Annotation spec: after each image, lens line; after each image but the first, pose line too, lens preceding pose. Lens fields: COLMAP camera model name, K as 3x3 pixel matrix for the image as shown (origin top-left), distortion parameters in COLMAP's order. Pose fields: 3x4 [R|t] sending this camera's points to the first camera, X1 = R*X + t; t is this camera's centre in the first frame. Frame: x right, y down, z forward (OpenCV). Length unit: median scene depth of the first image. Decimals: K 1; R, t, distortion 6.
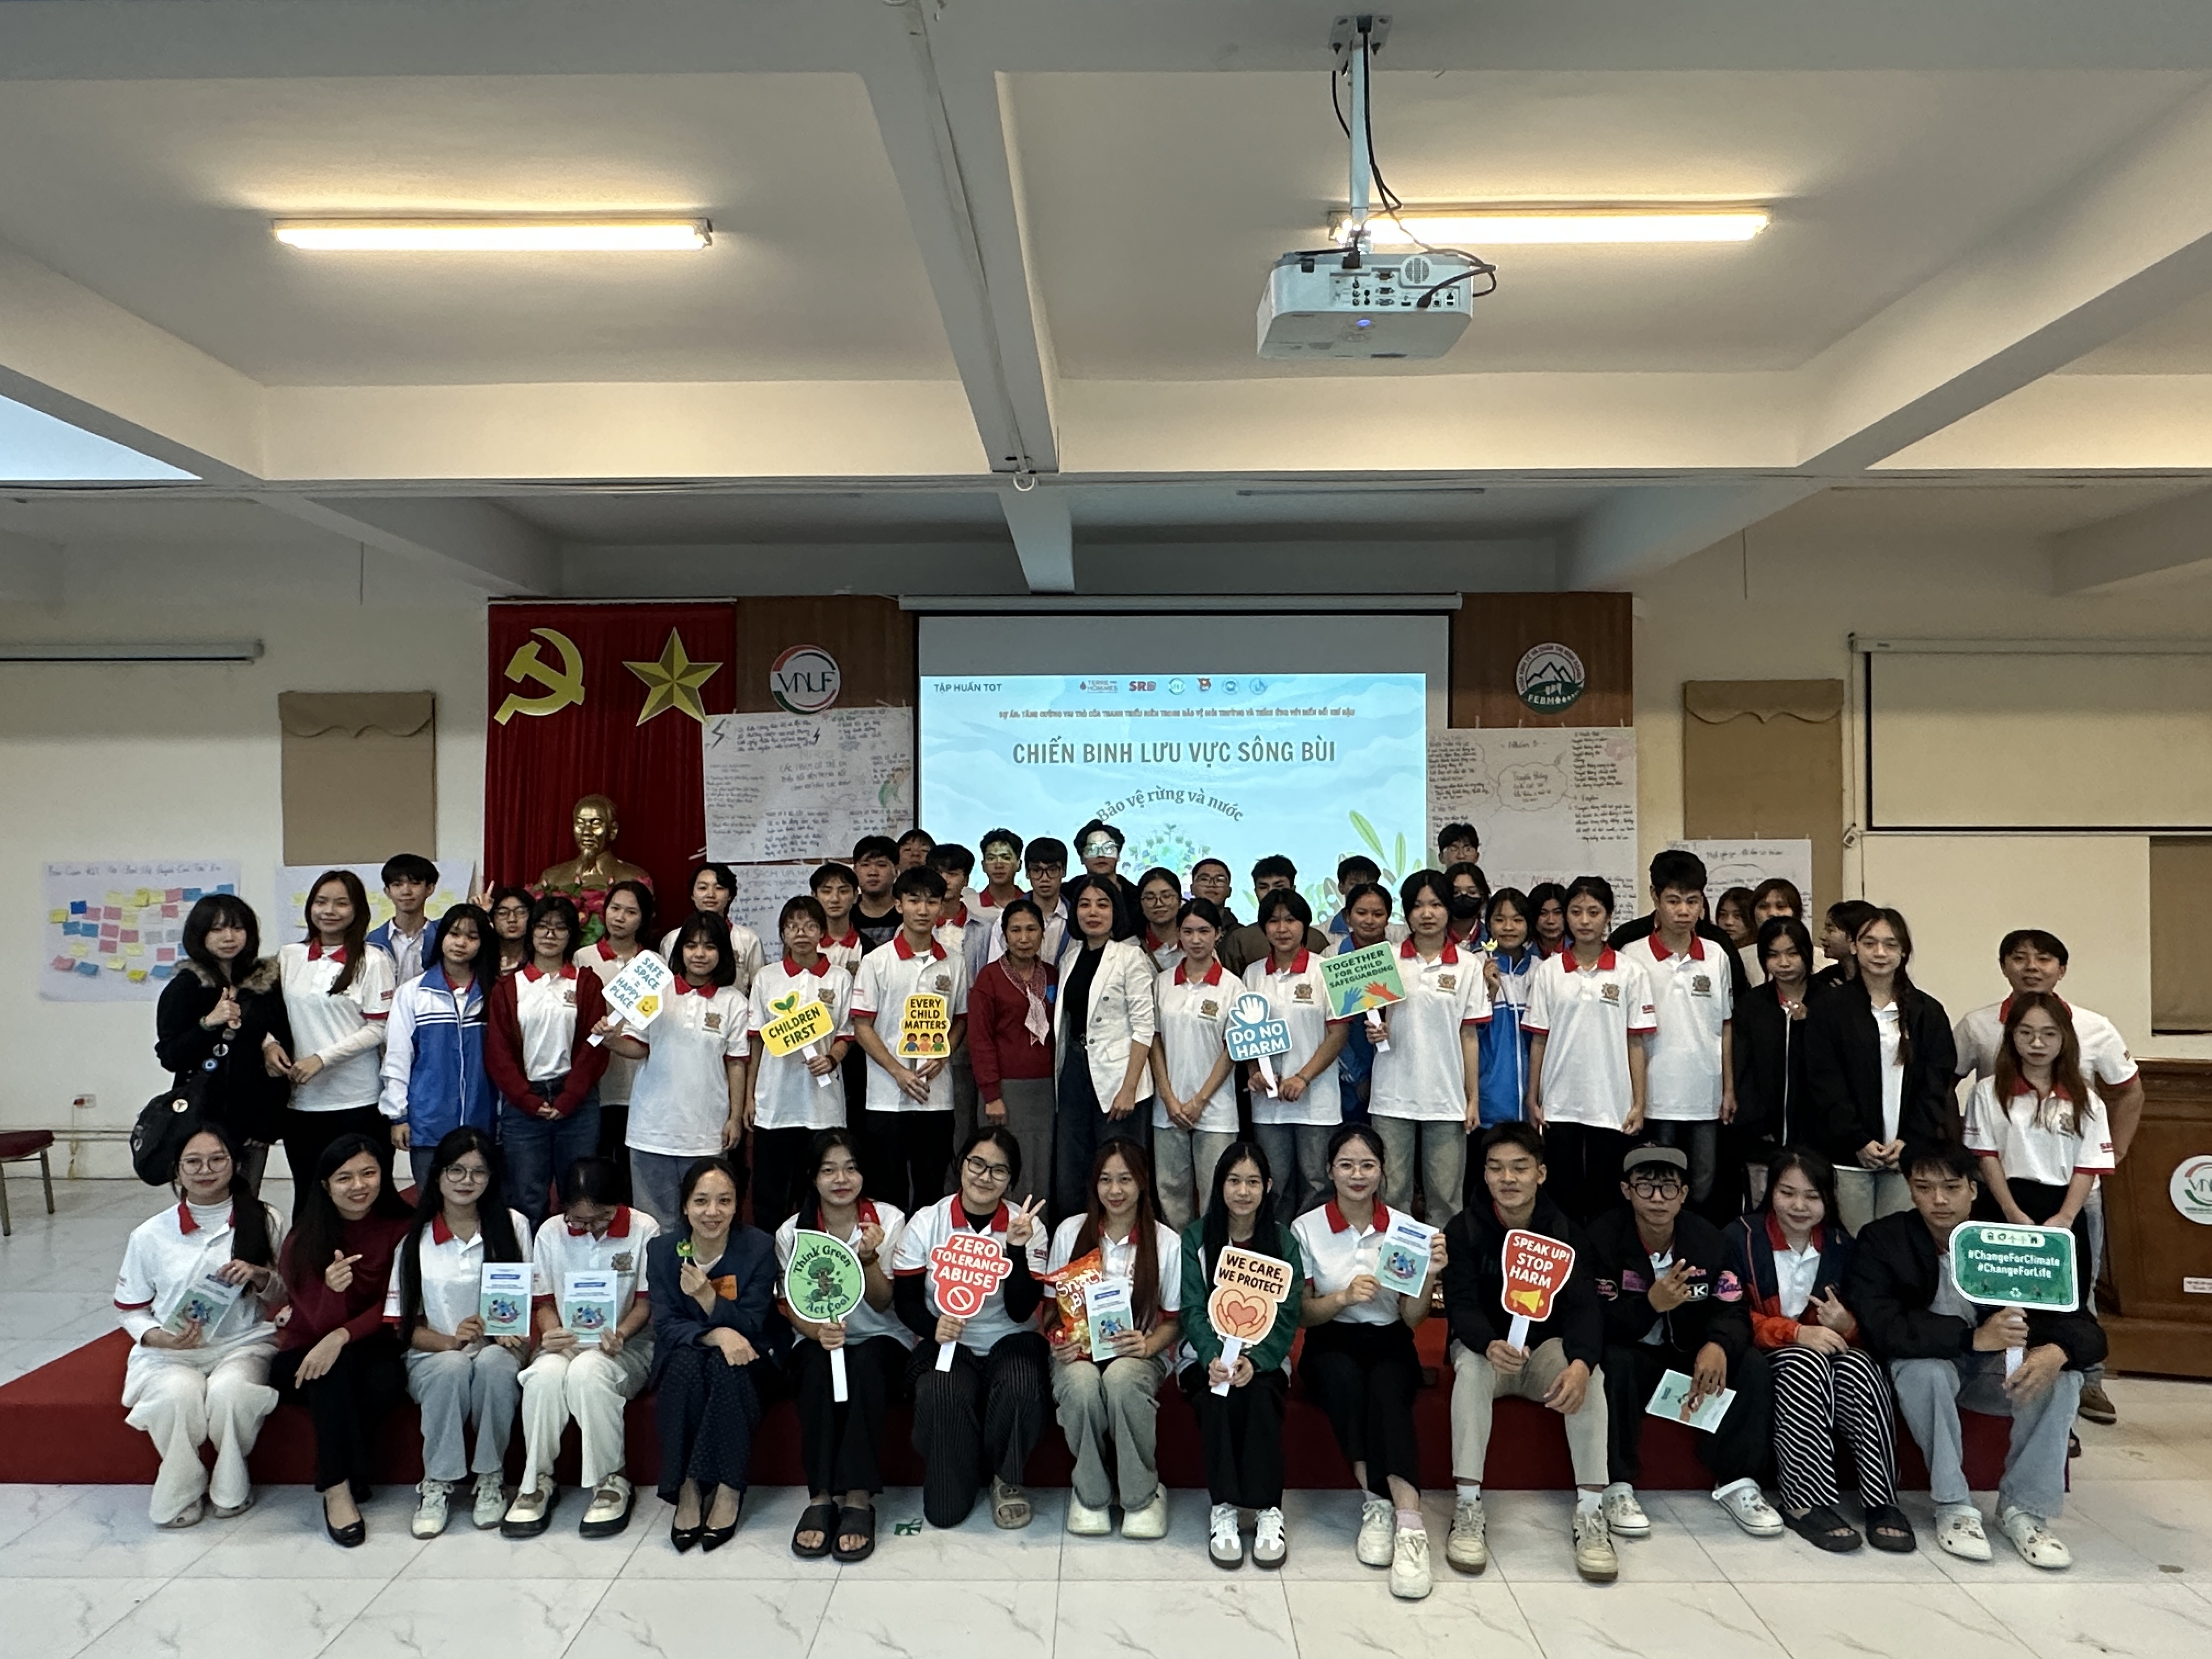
lens RADIAL K [[1402.4, 0, 1106.0], [0, 1402.4, 829.5], [0, 0, 1]] dist [0.003964, -0.004360]
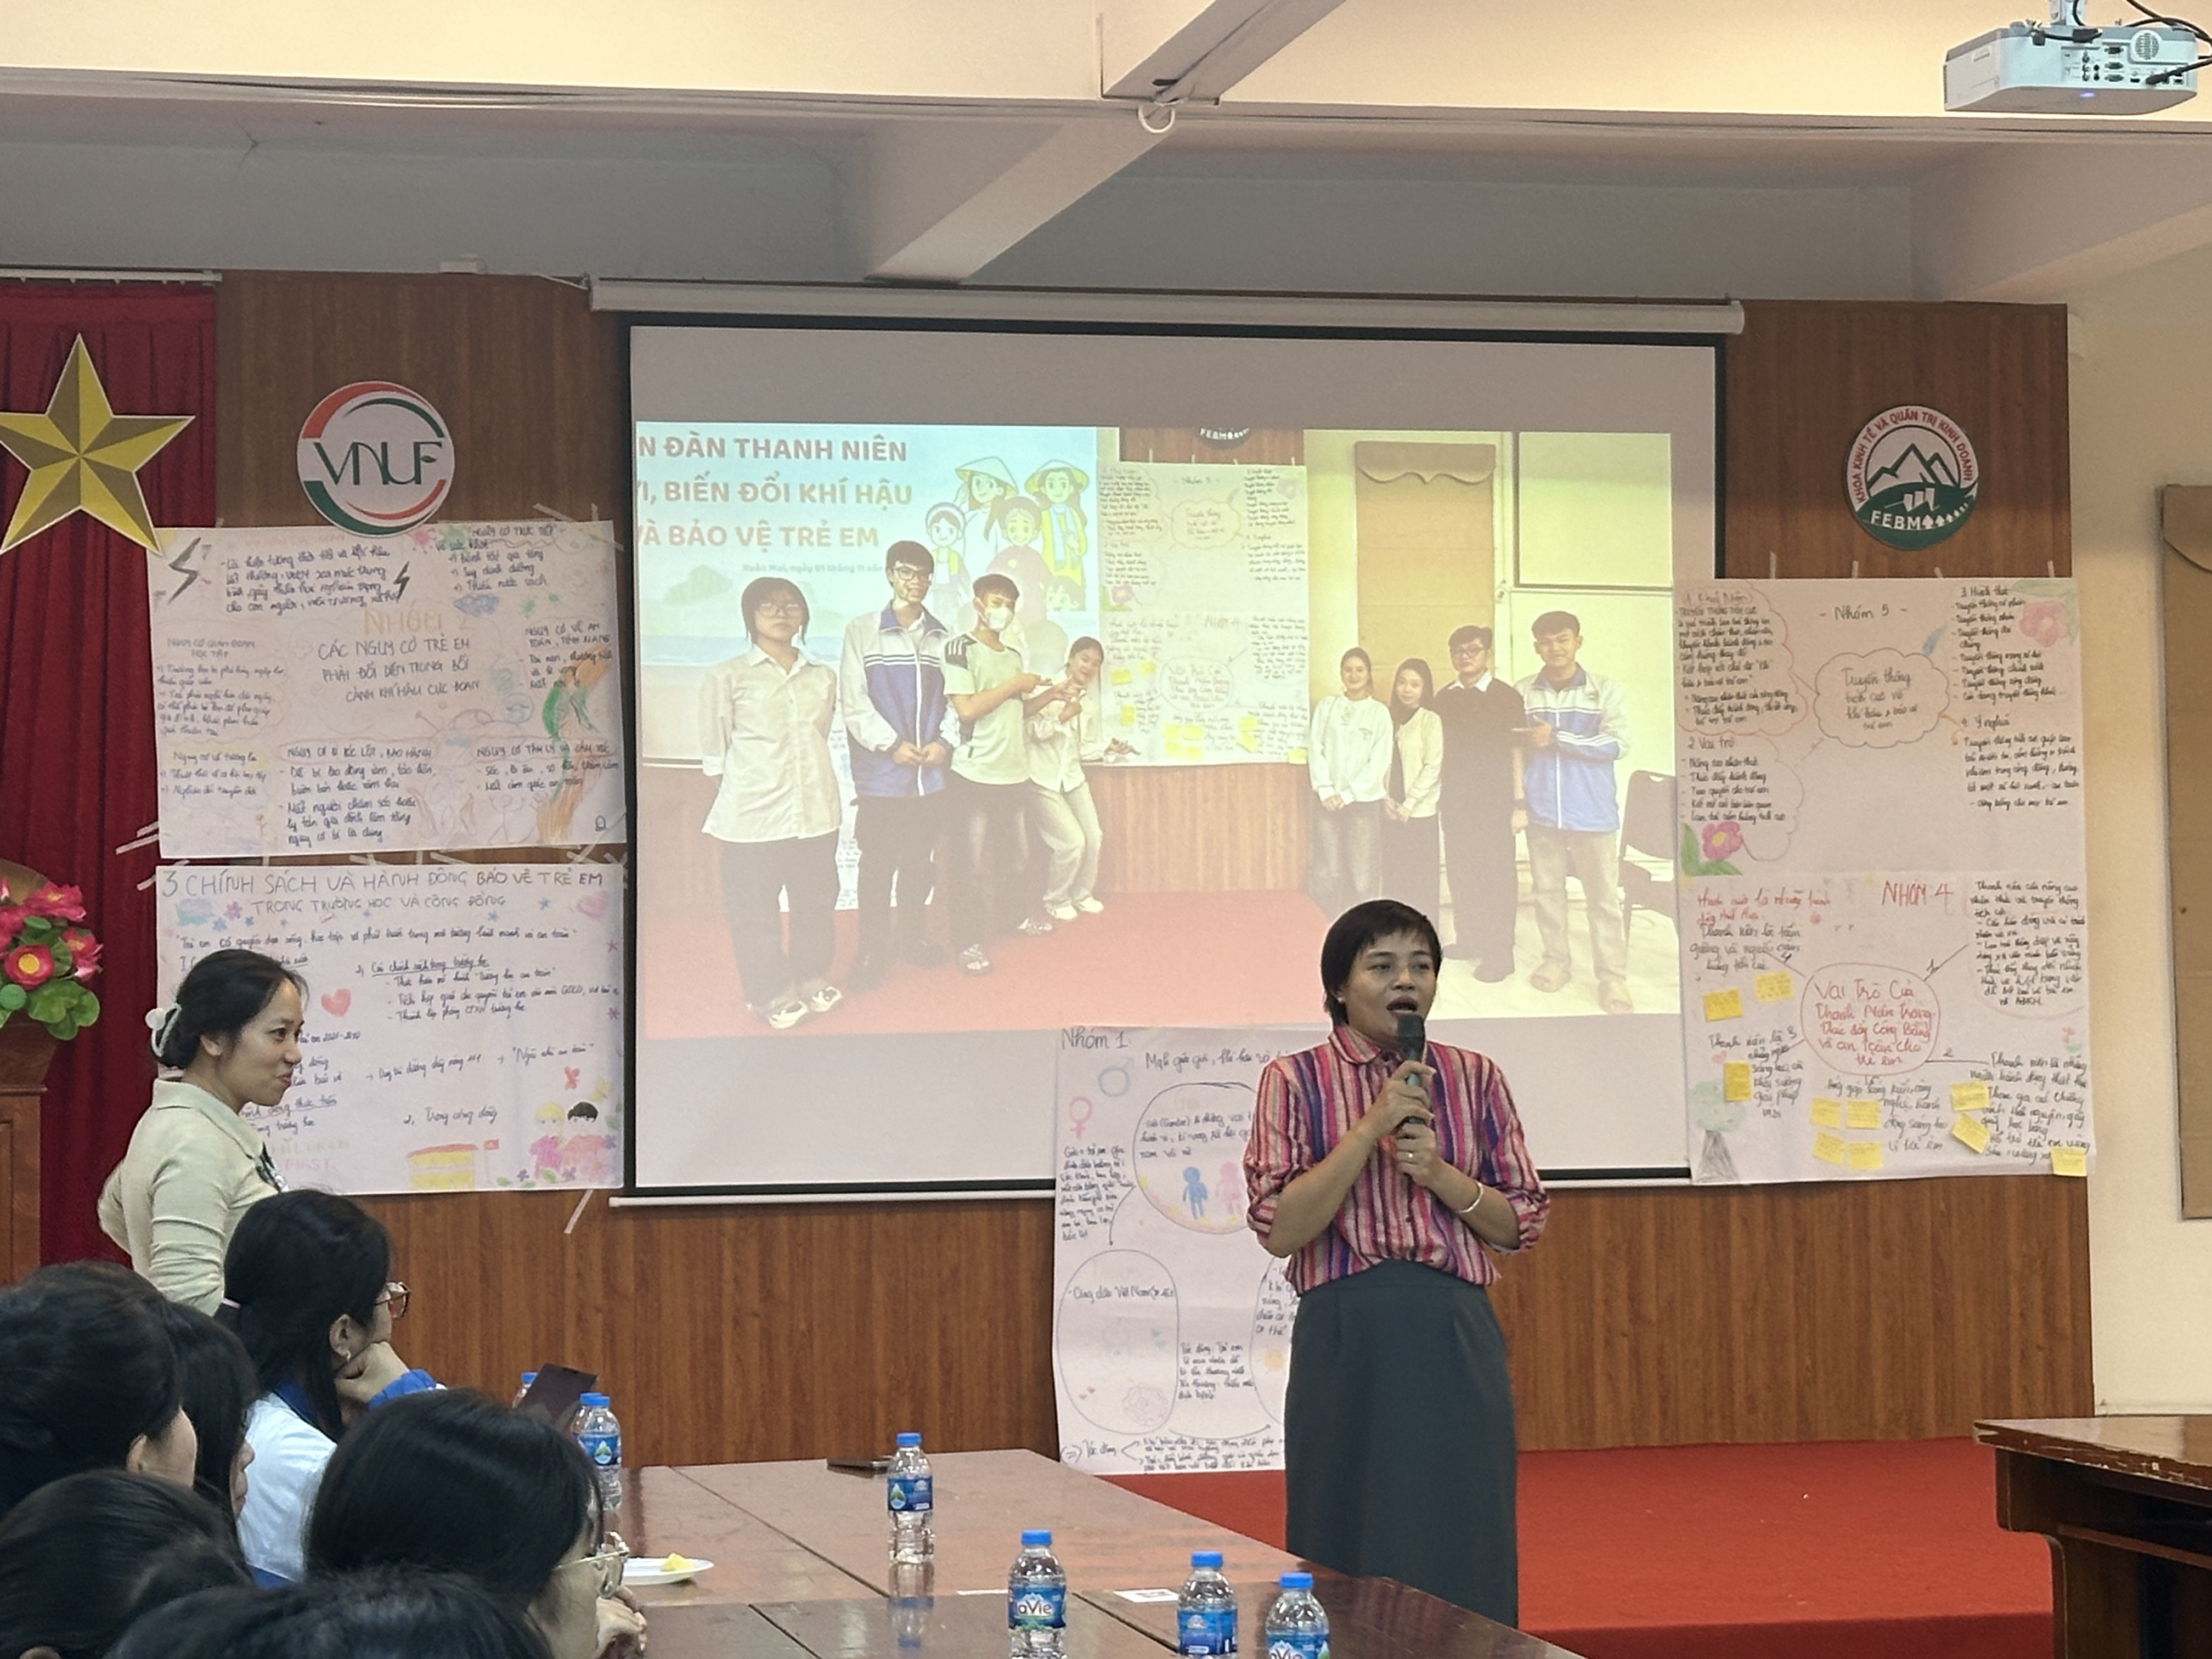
lens RADIAL K [[4892.2, 0, 1106.0], [0, 4892.2, 829.5], [0, 0, 1]] dist [0.219333, -0.373953]
pose [[0.971725, -0.002658, 0.236100, -0.363551], [0.010308, 0.999461, -0.031173, 0.065686], [-0.235890, 0.032725, 0.971229, -0.599452]]
